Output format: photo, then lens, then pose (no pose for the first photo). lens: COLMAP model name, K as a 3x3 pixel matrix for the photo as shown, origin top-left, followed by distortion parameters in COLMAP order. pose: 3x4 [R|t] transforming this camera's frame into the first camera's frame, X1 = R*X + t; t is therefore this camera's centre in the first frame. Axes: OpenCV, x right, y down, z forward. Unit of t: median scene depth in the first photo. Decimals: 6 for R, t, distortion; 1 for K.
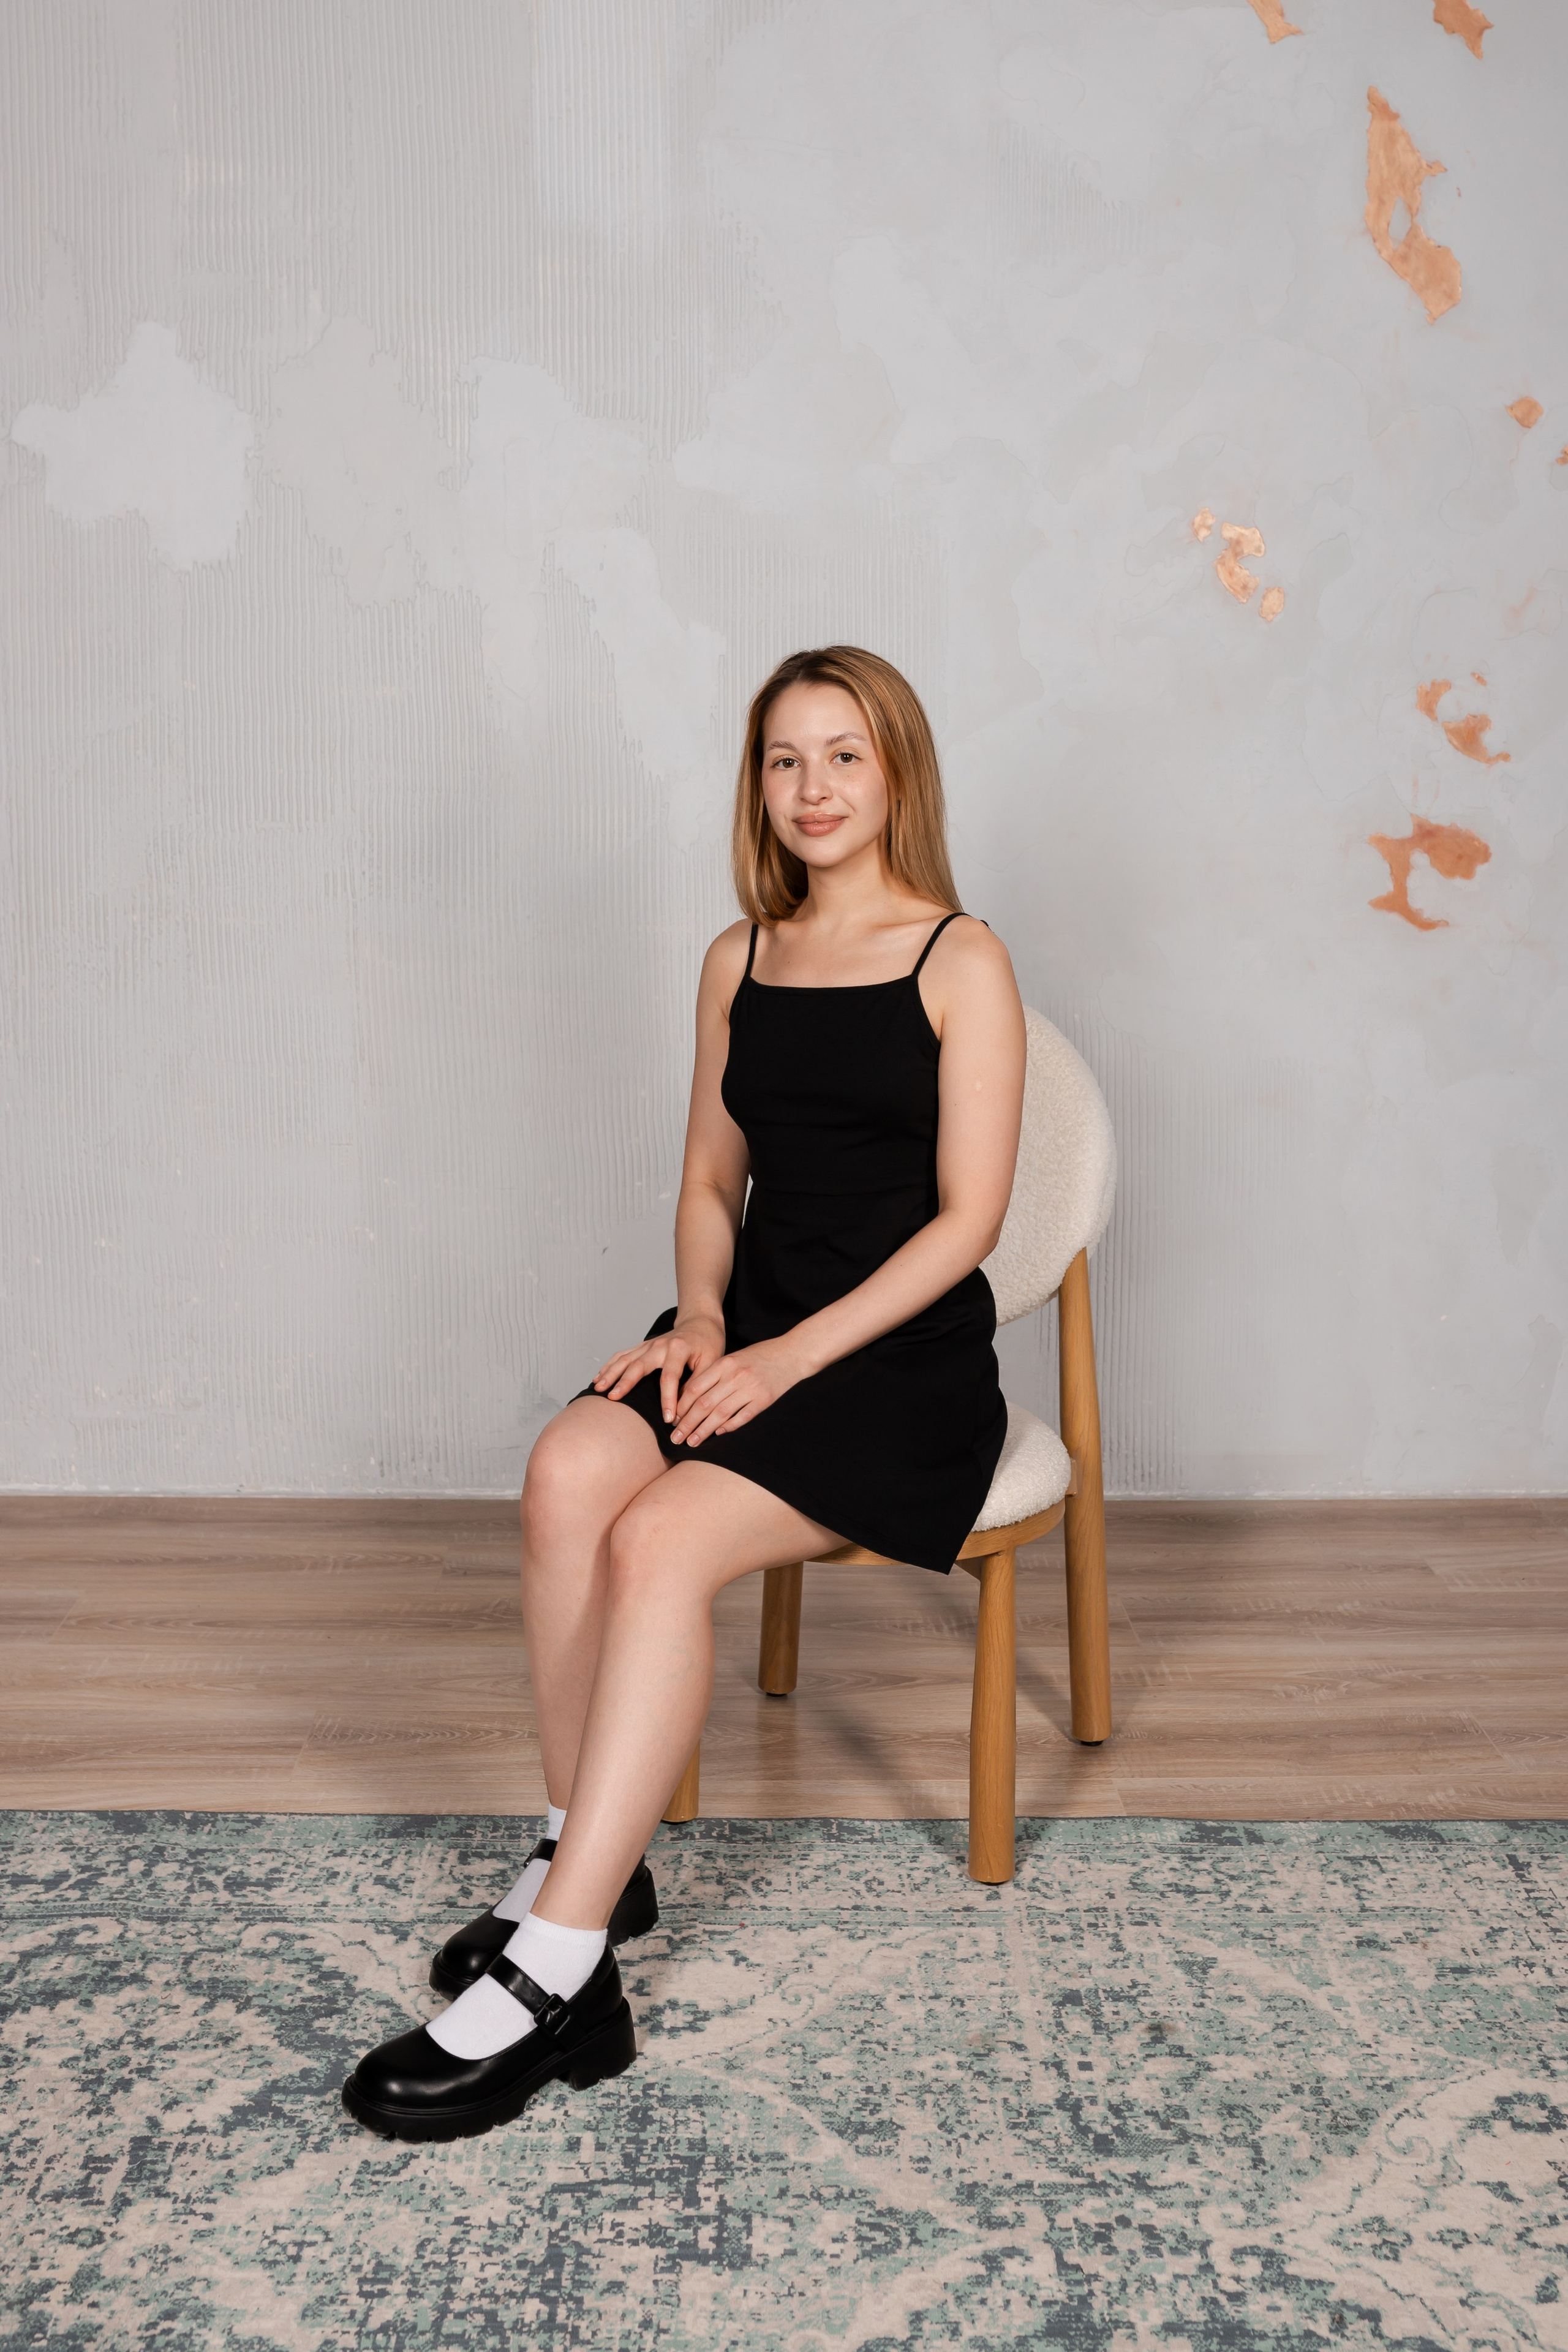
lens RADIAL K [[2512.2, 0, 879.2], [0, 2512.2, 1042.7], [0, 0, 1]] dist [-0.051499, 0.073624]
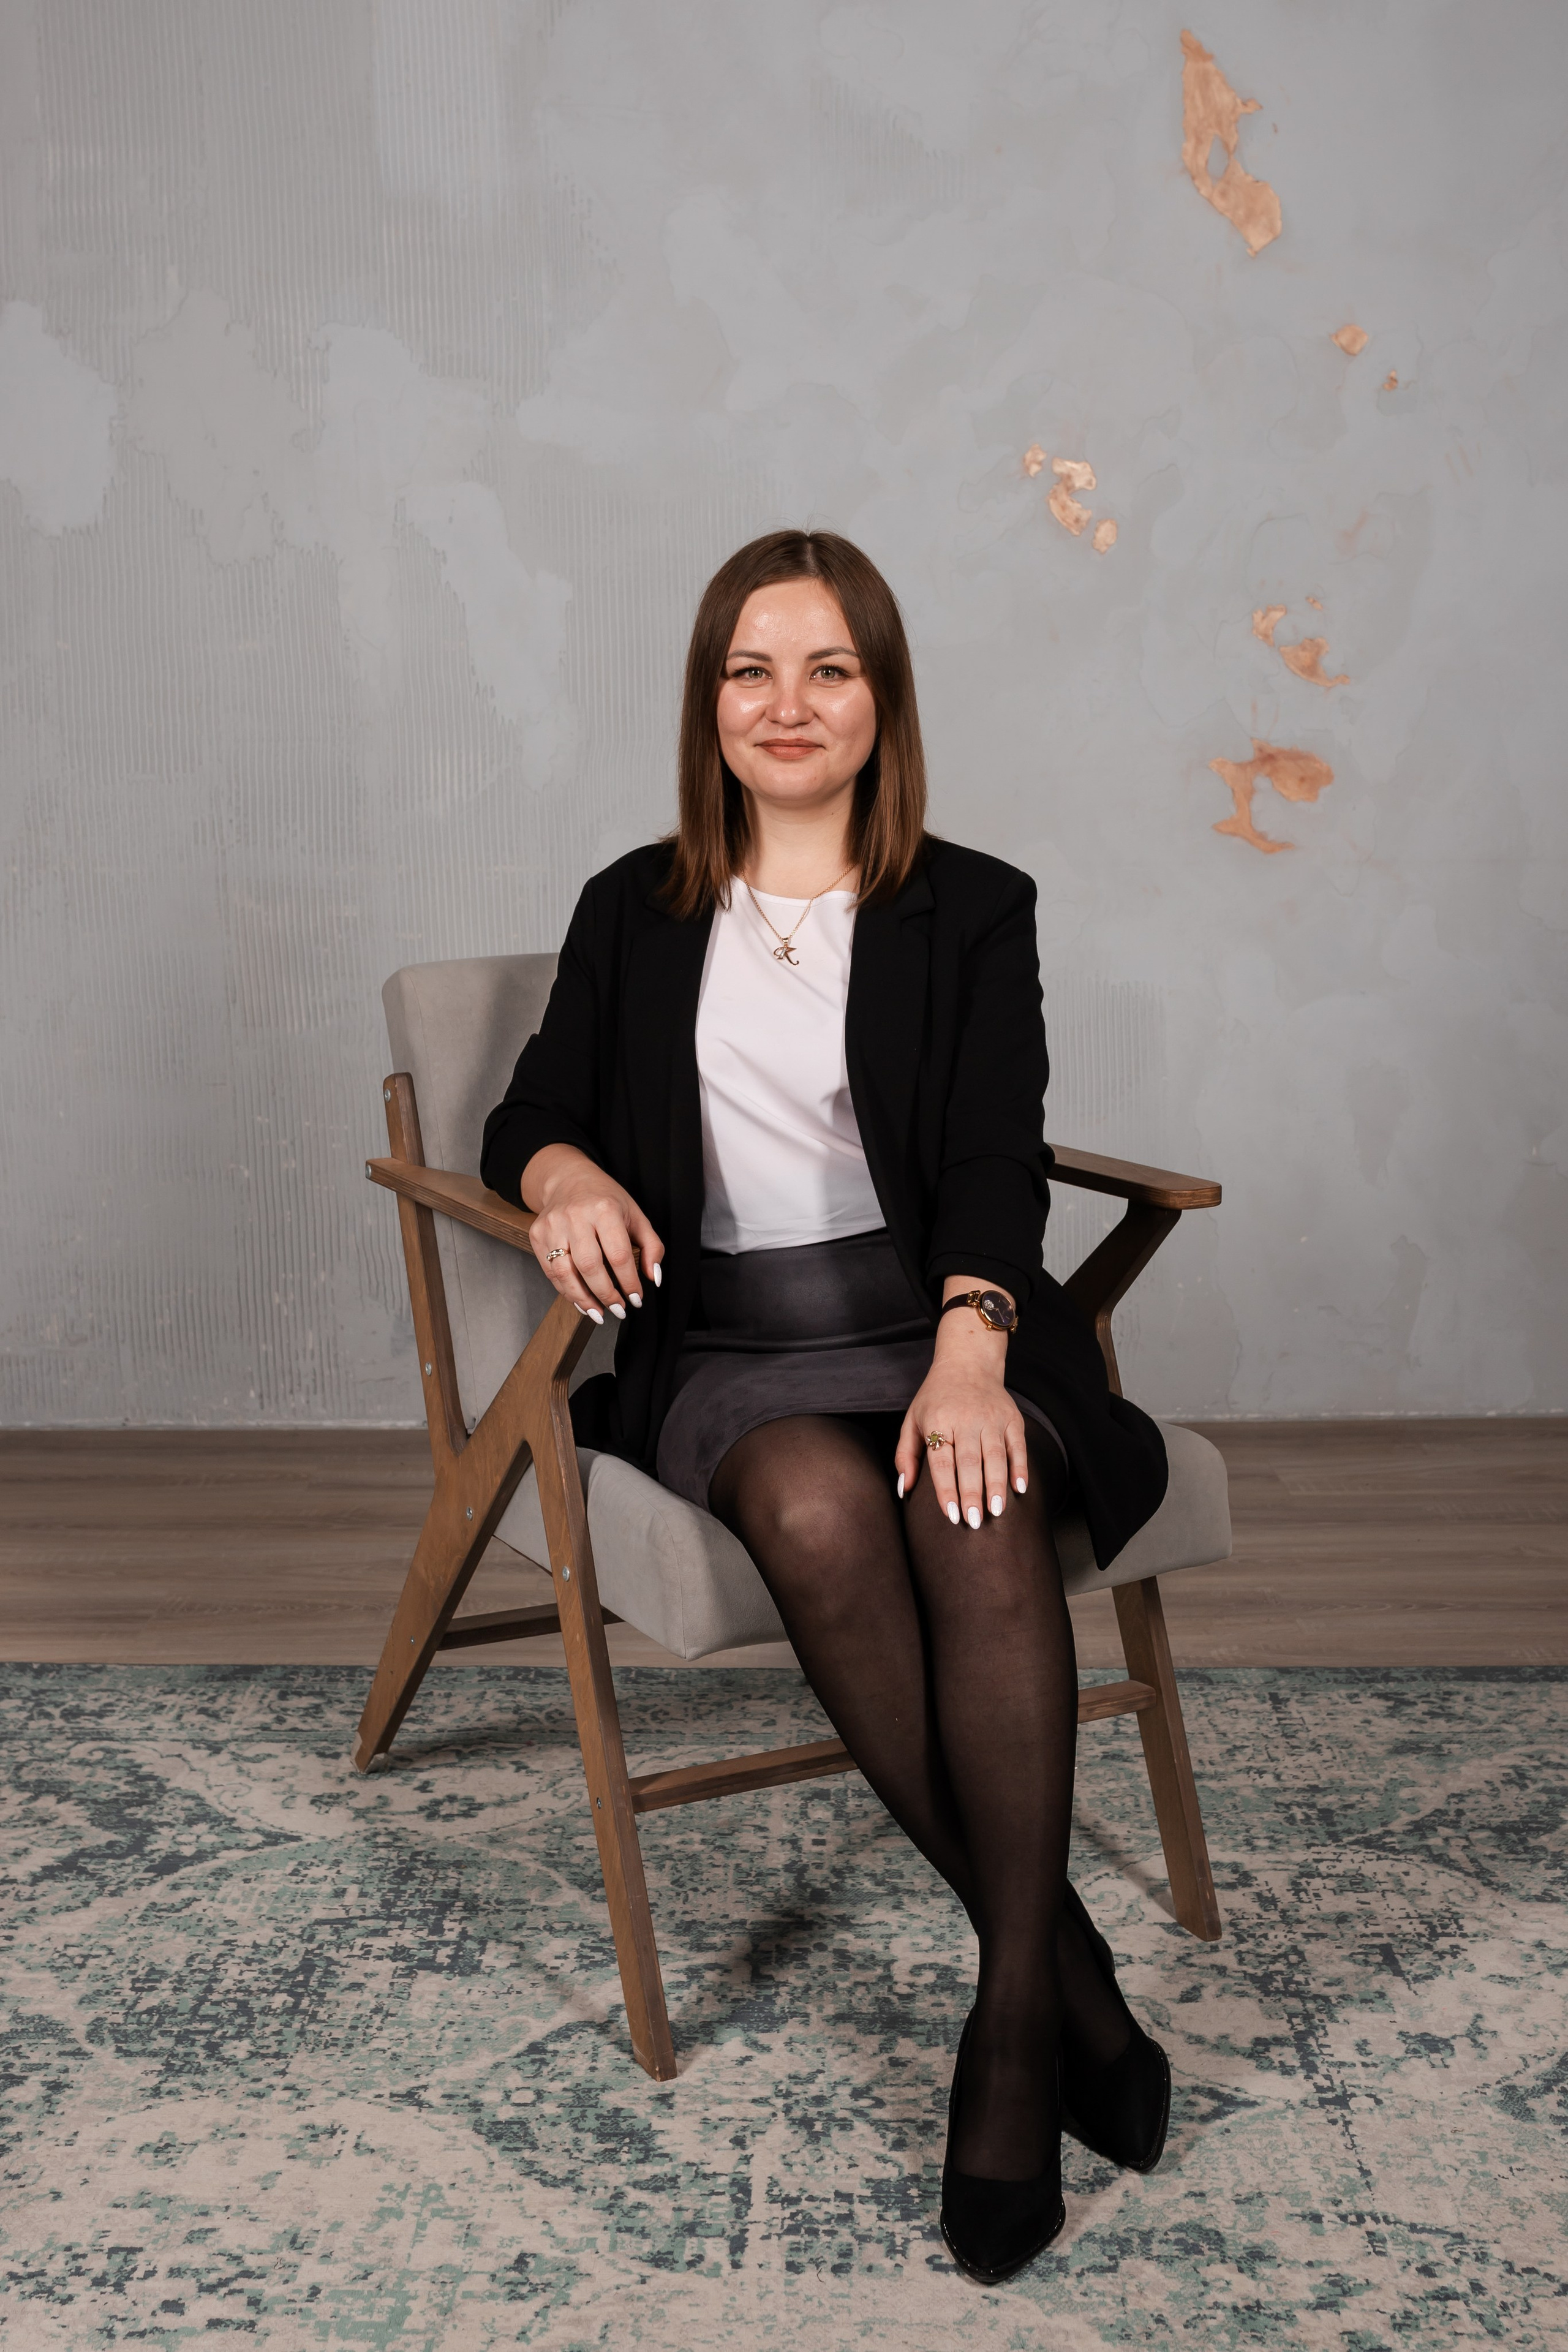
lens RADIAL K [[2766.0, 0, 784.9], [0, 2766.0, 1031.2], [0, 0, 1]] dist [-0.049351, 0.062563]
pose [[0.998050, -0.021600, -0.058565, 0.134594], [0.020185, 0.999492, -0.024657, 0.079265], [0.059068, 0.023427, 0.997979, -0.192466]]
